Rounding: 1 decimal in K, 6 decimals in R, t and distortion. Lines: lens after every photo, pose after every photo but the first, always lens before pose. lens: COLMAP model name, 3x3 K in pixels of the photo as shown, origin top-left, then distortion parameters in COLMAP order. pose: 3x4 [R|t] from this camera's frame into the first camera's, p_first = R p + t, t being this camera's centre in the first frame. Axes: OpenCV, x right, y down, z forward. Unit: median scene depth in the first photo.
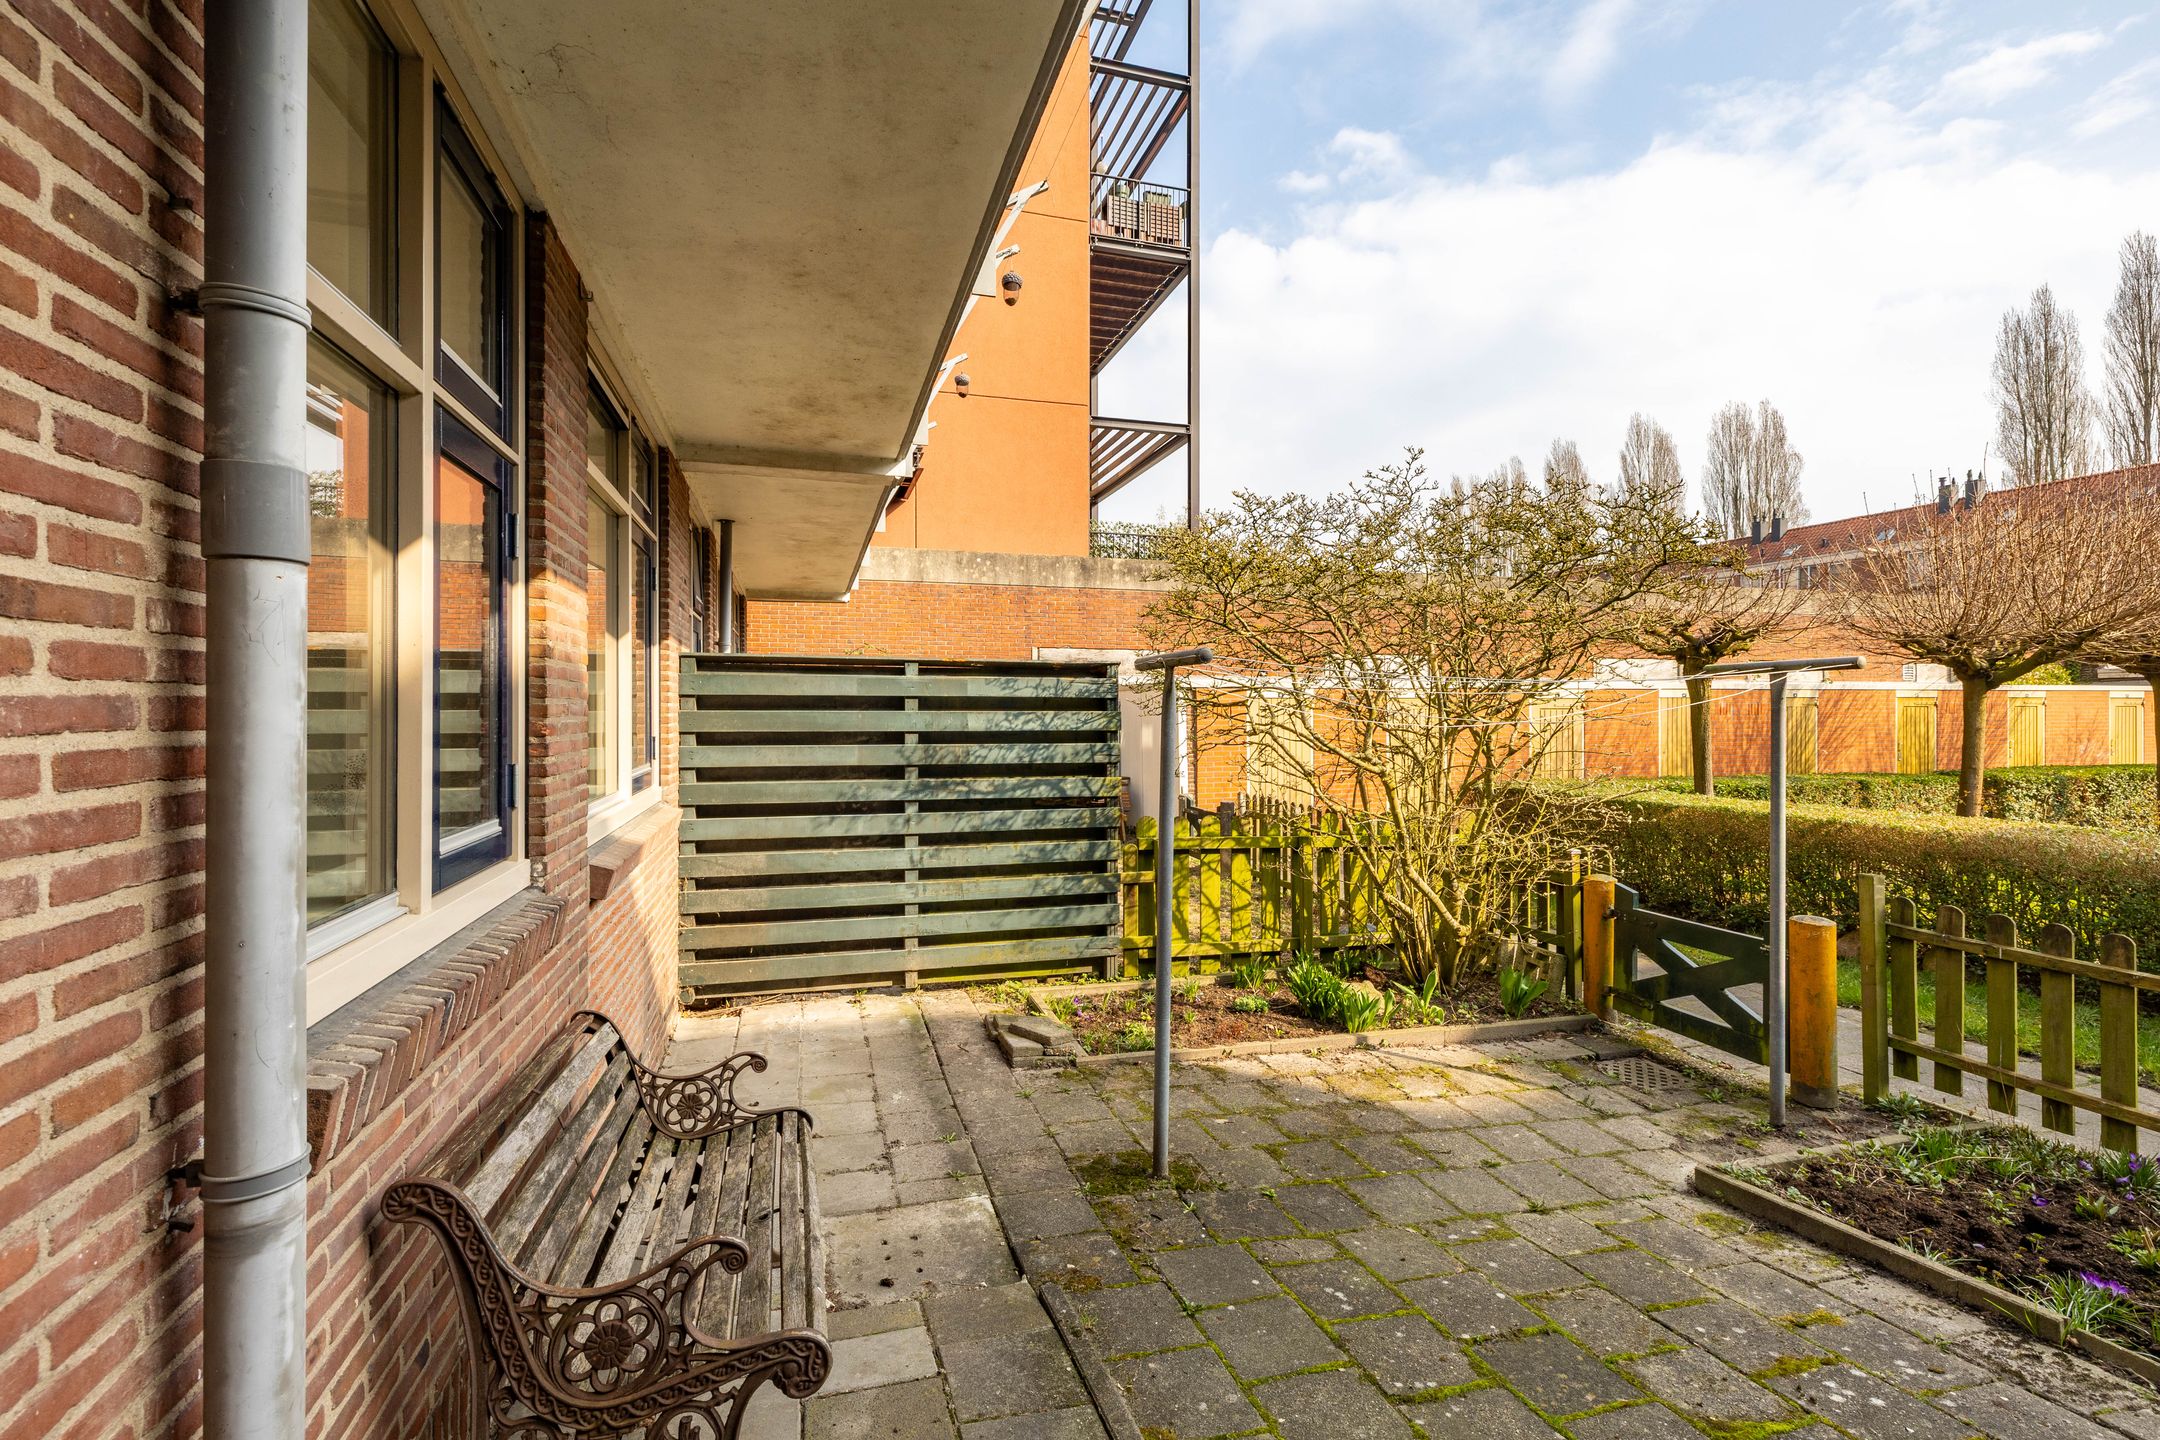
lens RADIAL K [[969.3, 0, 1097.8], [0, 969.3, 707.4], [0, 0, 1]] dist [0.004092, 0.000401]
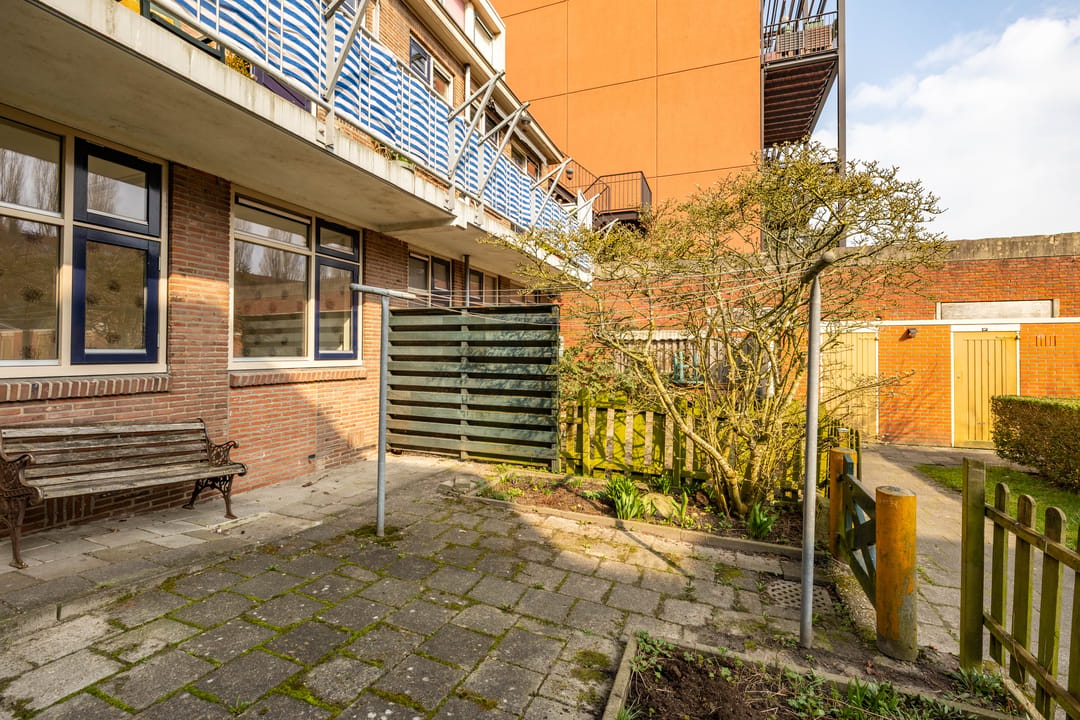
lens RADIAL K [[492.8, 0, 511.5], [0, 492.8, 345.2], [0, 0, 1]] dist [-0.011658, 0.004834]
pose [[0.772080, -0.000850, -0.635525, 0.588650], [-0.007069, 0.999926, -0.009925, 0.044651], [0.635486, 0.012155, 0.772016, 0.210400]]
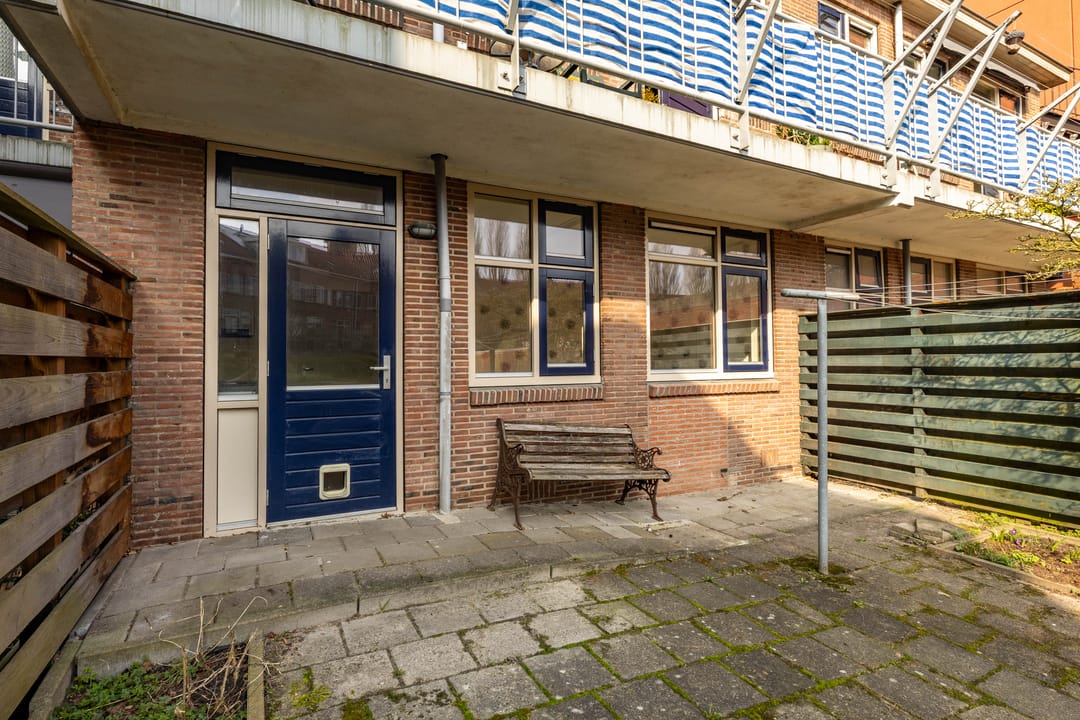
lens RADIAL K [[497.7, 0, 521.3], [0, 497.7, 348.6], [0, 0, 1]] dist [-0.001606, 0.000527]
pose [[0.176789, -0.027351, -0.983869, 0.547100], [0.009295, 0.999616, -0.026118, 0.043270], [0.984205, -0.004528, 0.176975, 0.152760]]
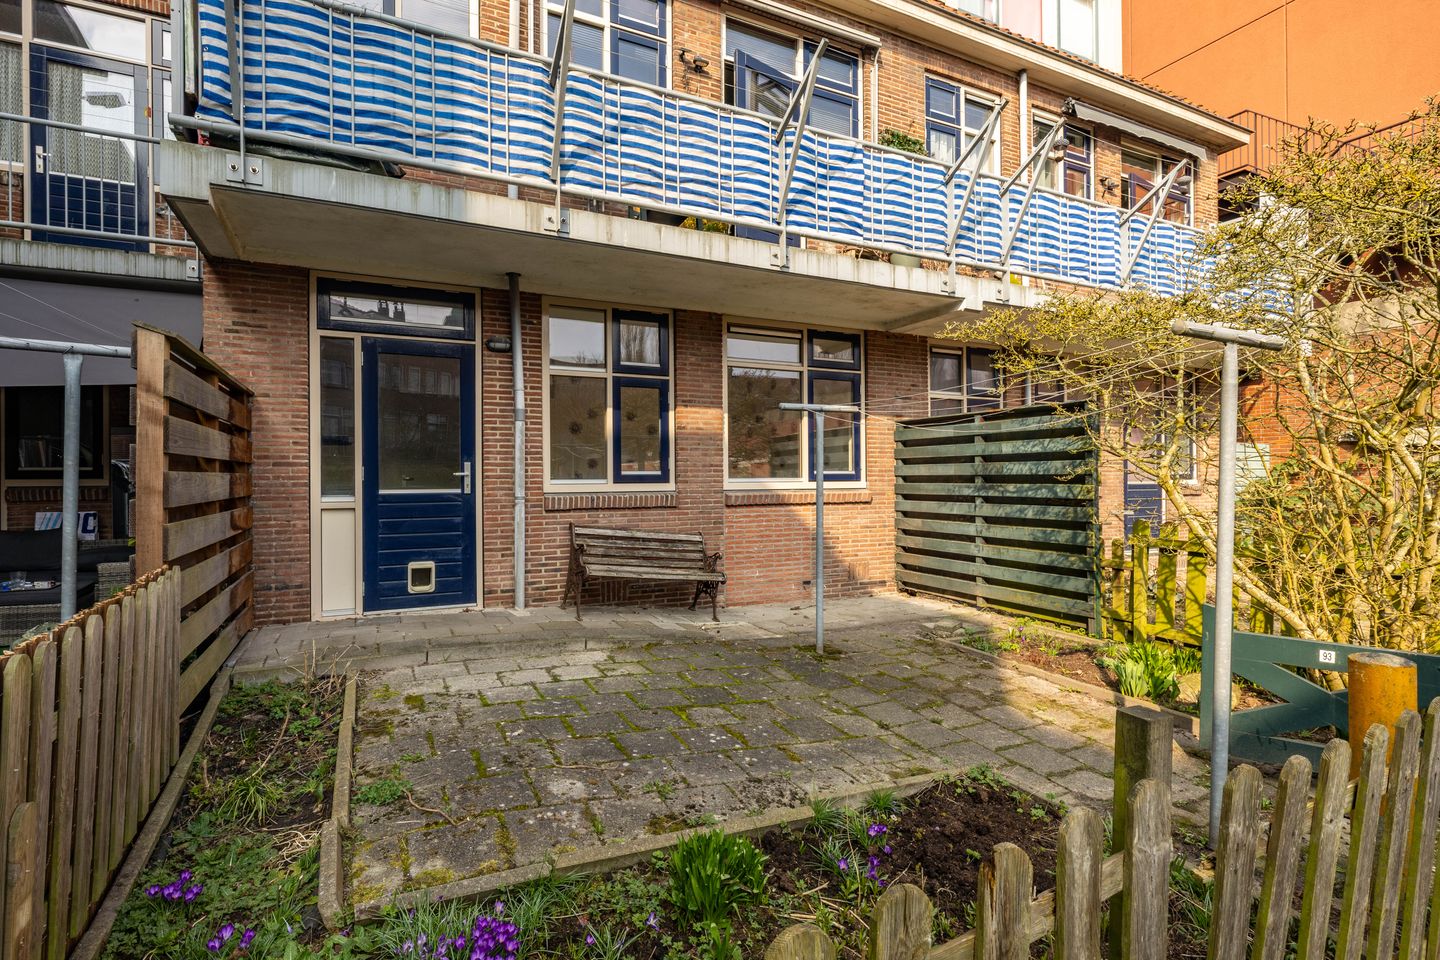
lens RADIAL K [[717.2, 0, 621.3], [0, 717.2, 485.8], [0, 0, 1]] dist [-0.002218, -0.000356]
pose [[0.035131, 0.008053, -0.999350, 1.030571], [0.002672, 0.999963, 0.008152, 0.065735], [0.999379, -0.002956, 0.035108, 0.326670]]
